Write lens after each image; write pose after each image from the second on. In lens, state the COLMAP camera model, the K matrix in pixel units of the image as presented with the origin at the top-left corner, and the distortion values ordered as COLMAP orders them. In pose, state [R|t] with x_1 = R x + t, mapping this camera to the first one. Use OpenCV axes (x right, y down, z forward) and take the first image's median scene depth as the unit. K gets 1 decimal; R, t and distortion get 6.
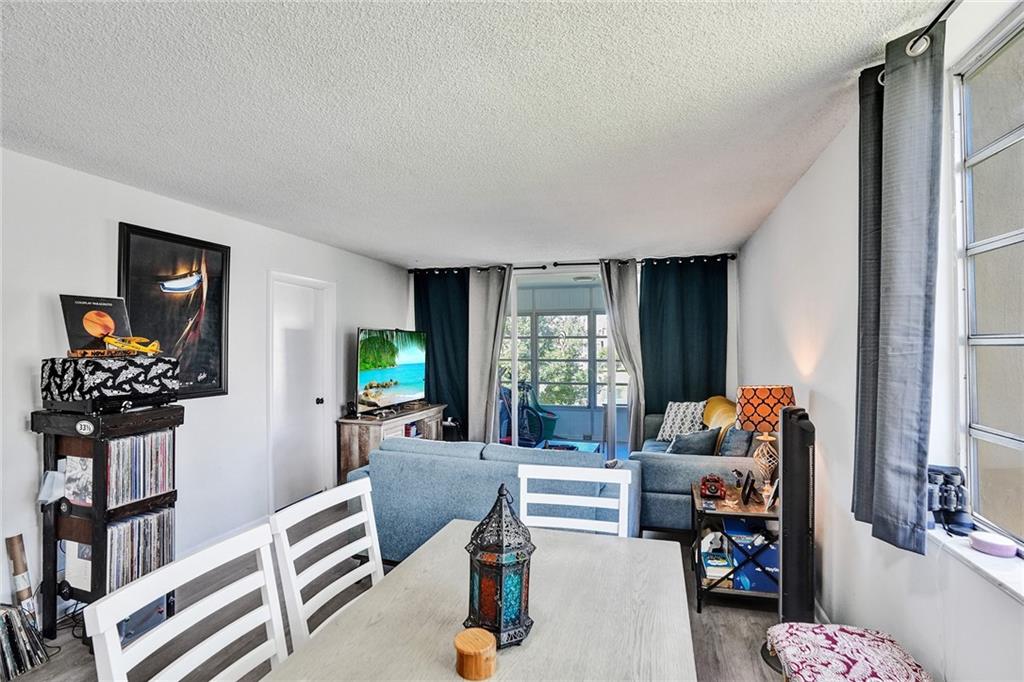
lens RADIAL K [[491.0, 0, 504.9], [0, 491.0, 333.3], [0, 0, 1]] dist [-0.066996, 0.024971]
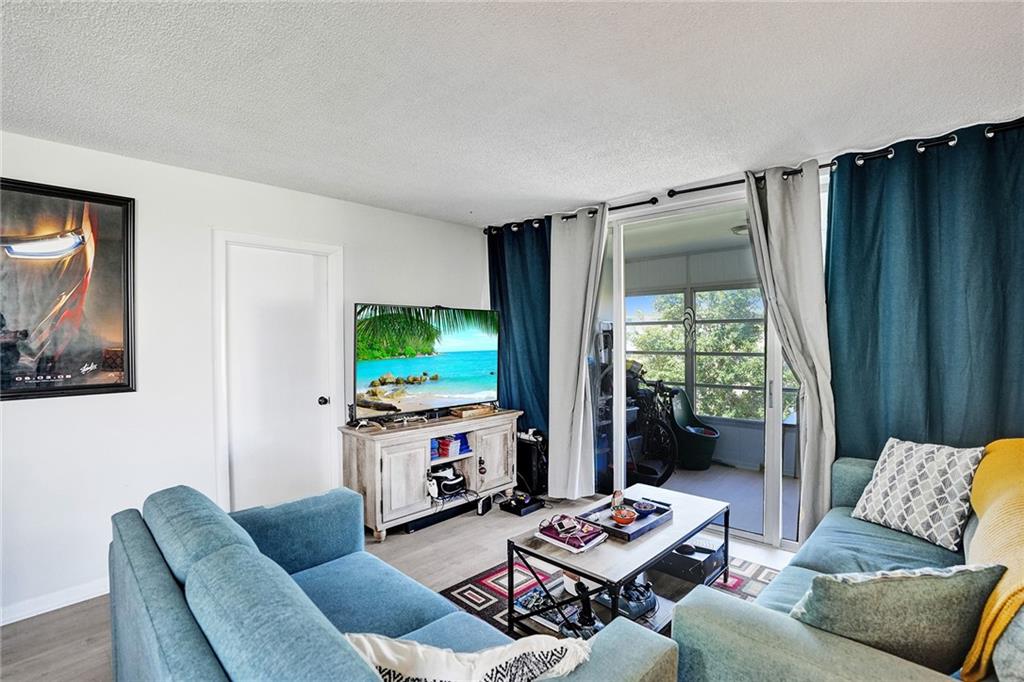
lens RADIAL K [[491.0, 0, 500.8], [0, 491.0, 332.7], [0, 0, 1]] dist [-0.066996, 0.024971]
pose [[0.893543, -0.003068, -0.448967, 0.201290], [0.013964, 0.999683, 0.020960, 0.019017], [0.448760, -0.024998, 0.893302, 0.398565]]
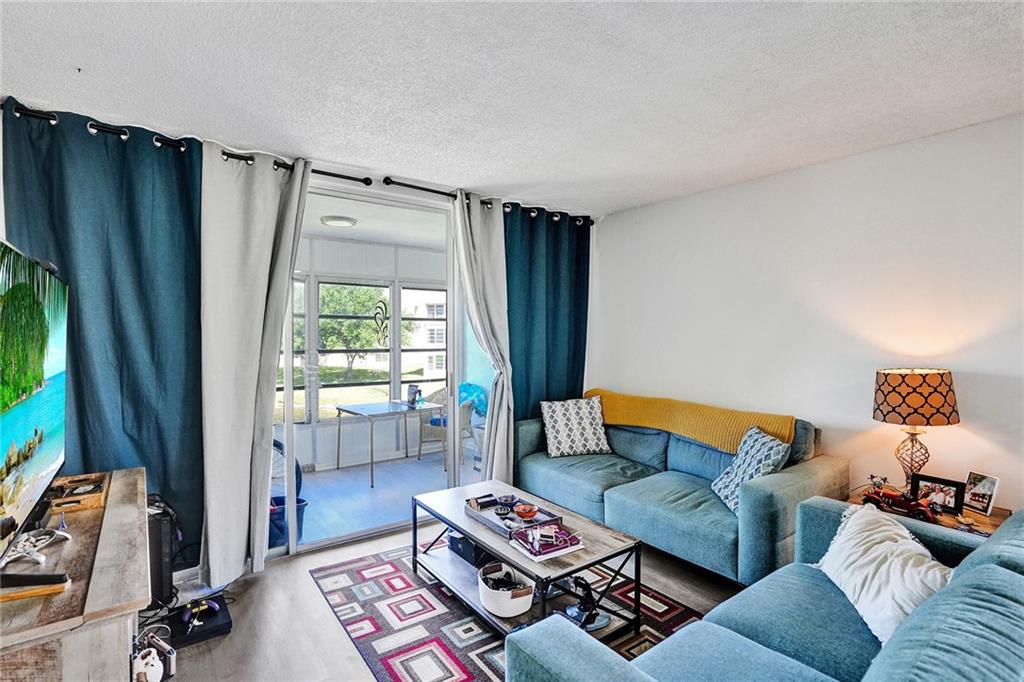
lens RADIAL K [[491.0, 0, 514.9], [0, 491.0, 342.8], [0, 0, 1]] dist [-0.066996, 0.024971]
pose [[0.576776, -0.012451, 0.816808, -0.298628], [-0.023597, 0.999213, 0.031894, 0.027425], [-0.816562, -0.037670, 0.576028, 0.604100]]
